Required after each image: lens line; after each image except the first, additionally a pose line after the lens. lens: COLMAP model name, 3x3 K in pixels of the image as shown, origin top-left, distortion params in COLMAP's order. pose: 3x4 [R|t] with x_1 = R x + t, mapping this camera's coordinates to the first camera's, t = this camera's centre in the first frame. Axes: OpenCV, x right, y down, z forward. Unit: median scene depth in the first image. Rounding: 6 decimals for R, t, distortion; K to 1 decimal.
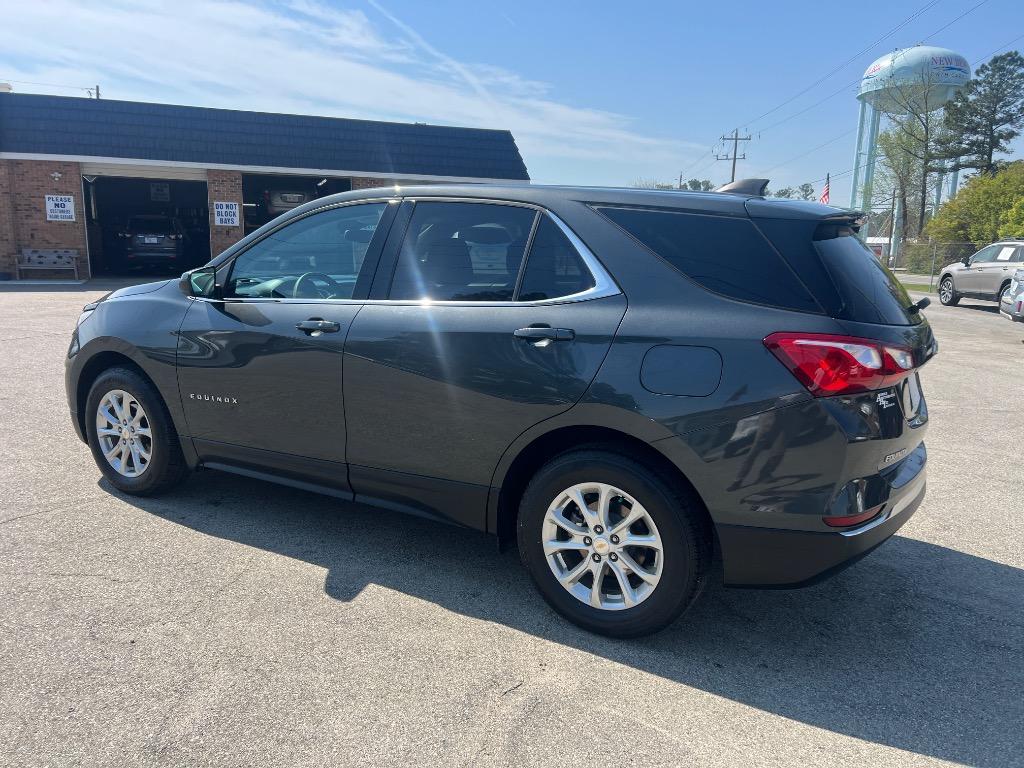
lens RADIAL K [[771.6, 0, 514.6], [0, 771.6, 392.3], [0, 0, 1]] dist [0.046213, -0.054753]
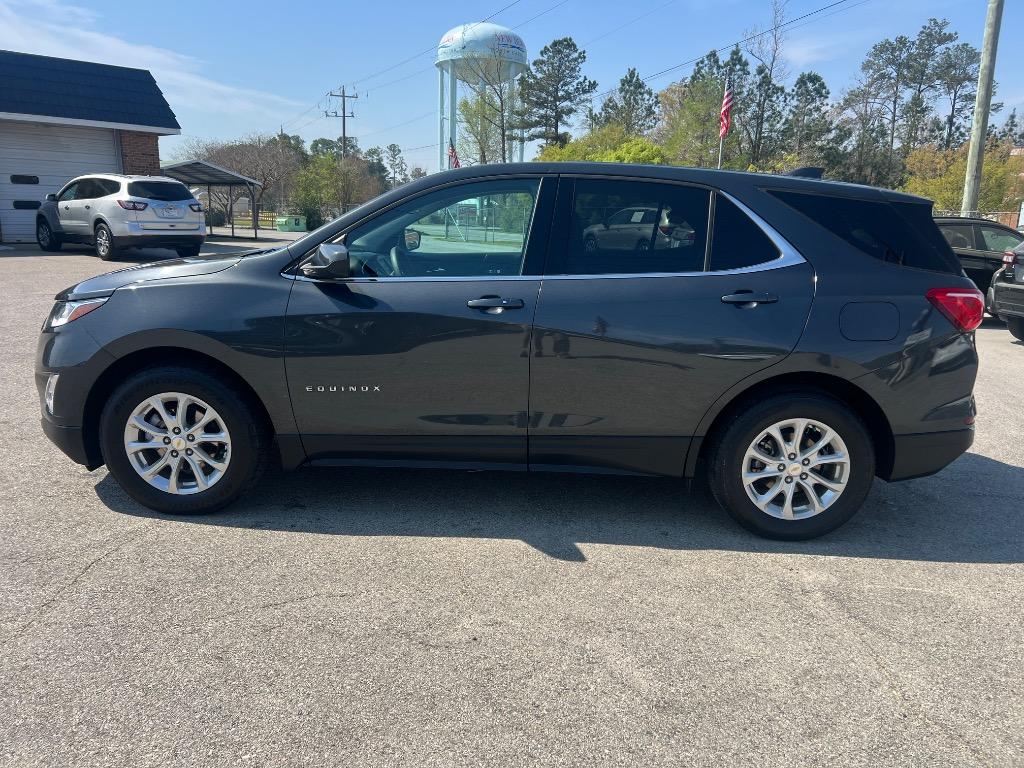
lens RADIAL K [[771.6, 0, 514.6], [0, 771.6, 389.5], [0, 0, 1]] dist [0.046213, -0.054753]
pose [[0.873806, -0.105141, 0.474772, -0.113230], [0.081526, 0.994201, 0.070125, -0.006765], [-0.479392, -0.022570, 0.877310, 0.017407]]
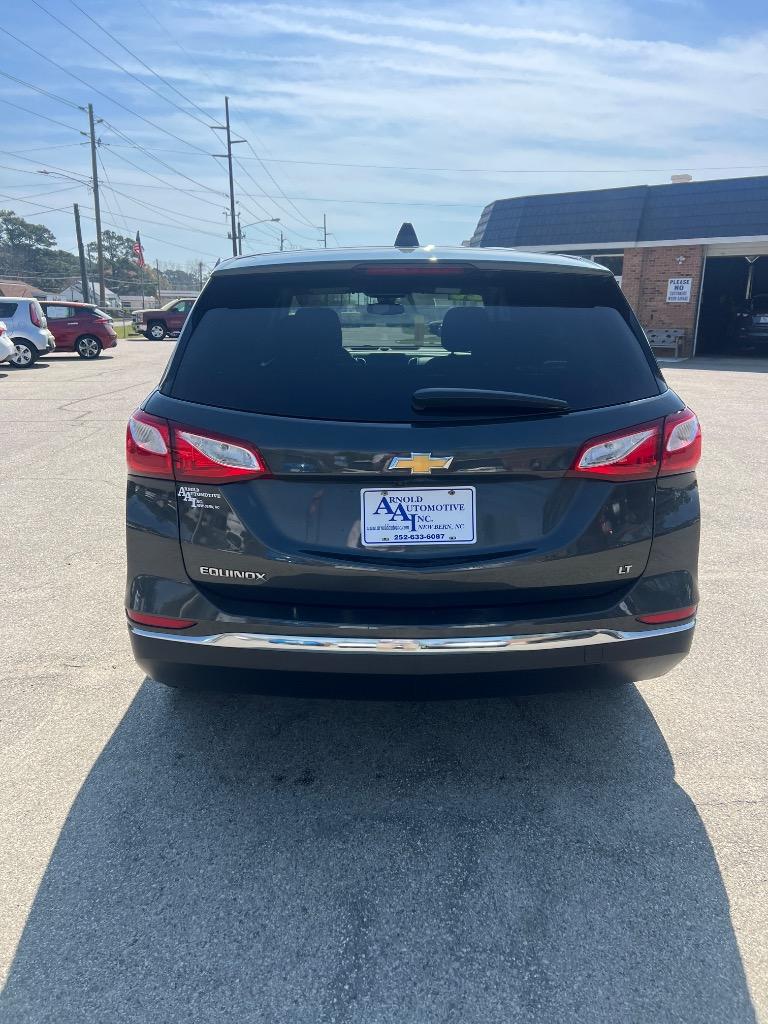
lens RADIAL K [[771.6, 0, 377.5], [0, 771.6, 518.0], [0, 0, 1]] dist [0.046213, -0.054753]
pose [[0.525642, 0.203355, -0.826043, 0.147508], [-0.160567, 0.977272, 0.138410, -0.011475], [0.835415, 0.059881, 0.546347, 0.087213]]
